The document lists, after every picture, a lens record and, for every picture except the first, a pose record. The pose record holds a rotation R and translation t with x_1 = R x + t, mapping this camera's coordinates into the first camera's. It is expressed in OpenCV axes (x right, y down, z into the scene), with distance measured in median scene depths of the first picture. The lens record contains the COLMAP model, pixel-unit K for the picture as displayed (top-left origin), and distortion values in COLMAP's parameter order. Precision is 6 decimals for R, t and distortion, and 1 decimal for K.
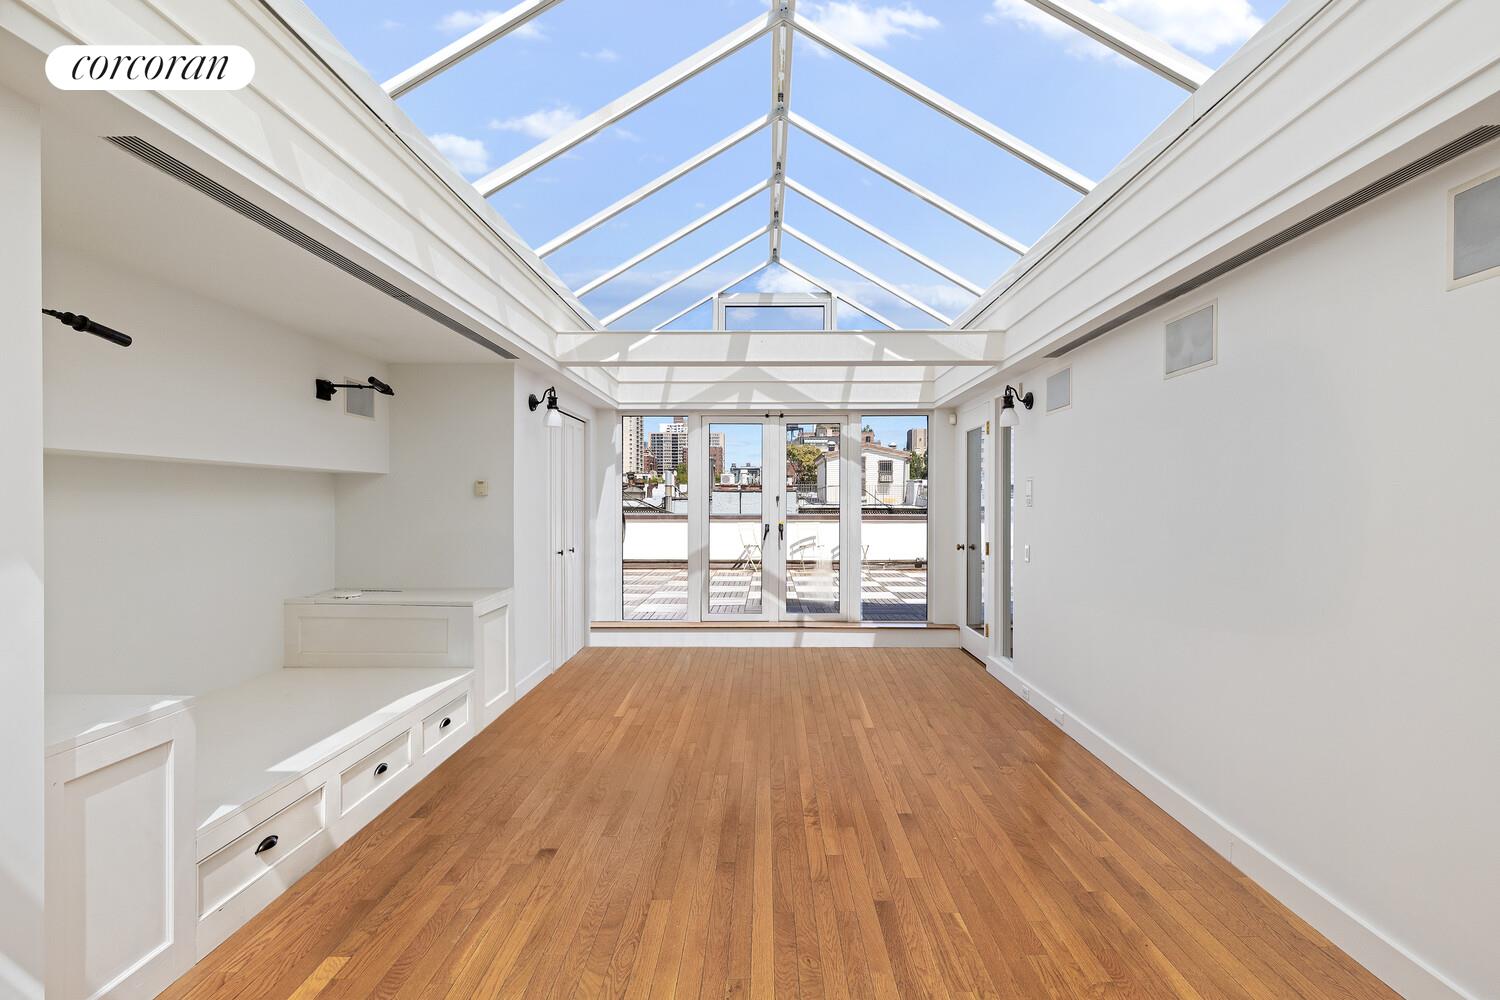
lens RADIAL K [[684.6, 0, 748.7], [0, 684.6, 503.3], [0, 0, 1]] dist [0.004104, 0.000198]
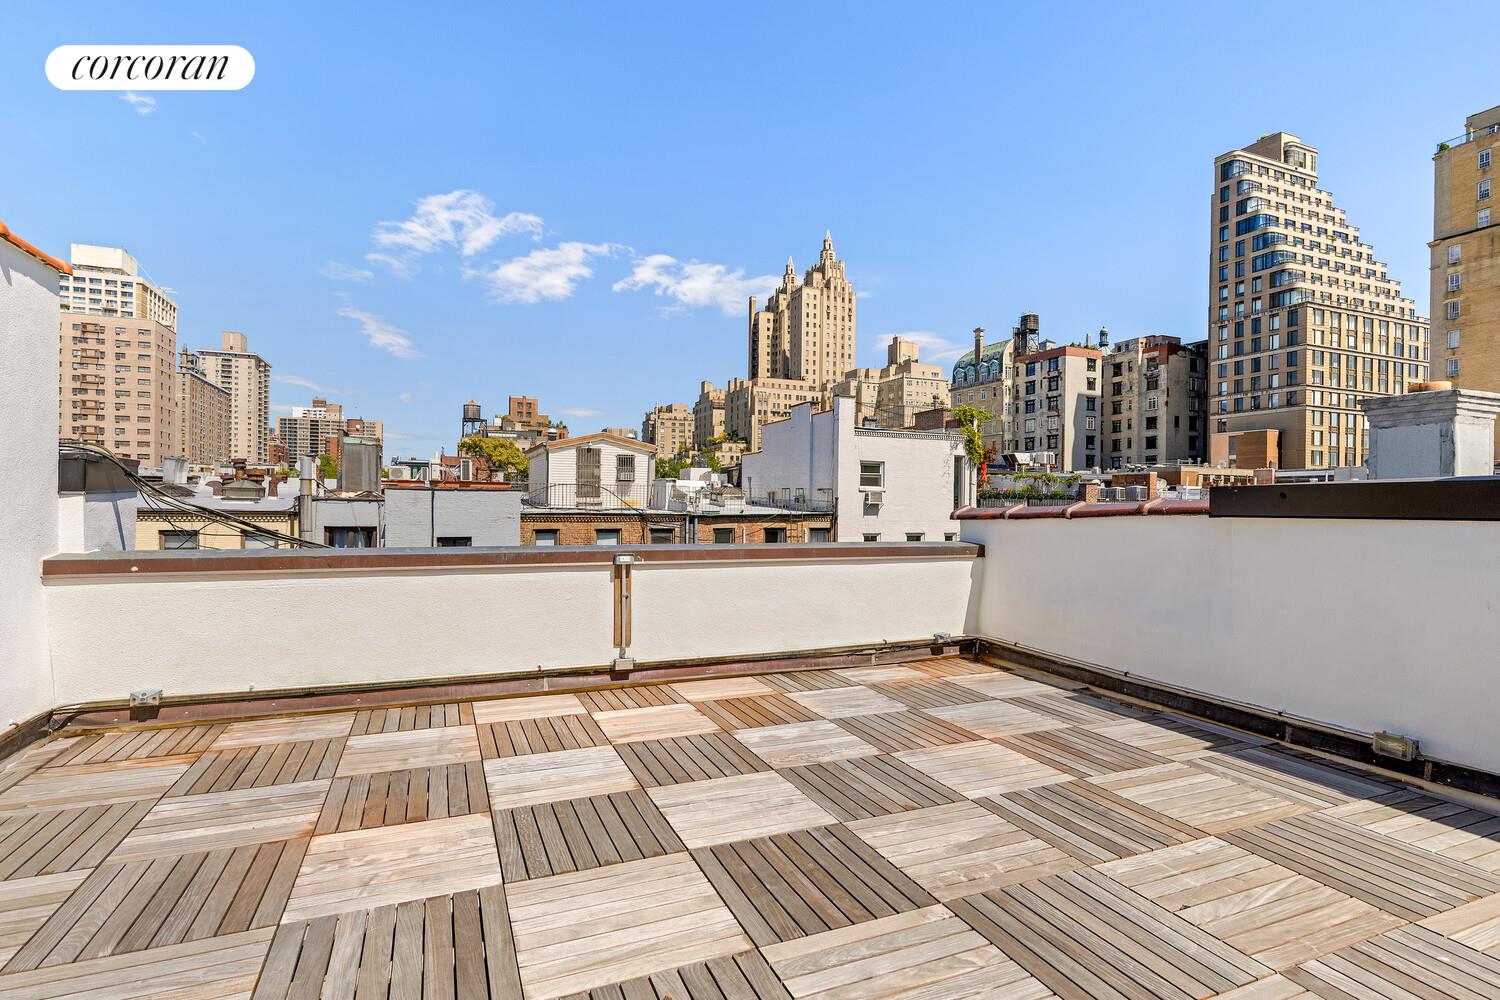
lens RADIAL K [[684.6, 0, 761.5], [0, 684.6, 505.1], [0, 0, 1]] dist [0.004104, 0.000198]
pose [[0.891140, 0.006061, 0.453687, -0.019964], [-0.006327, 0.999980, -0.000932, -0.002238], [-0.453684, -0.002040, 0.891160, 0.165063]]
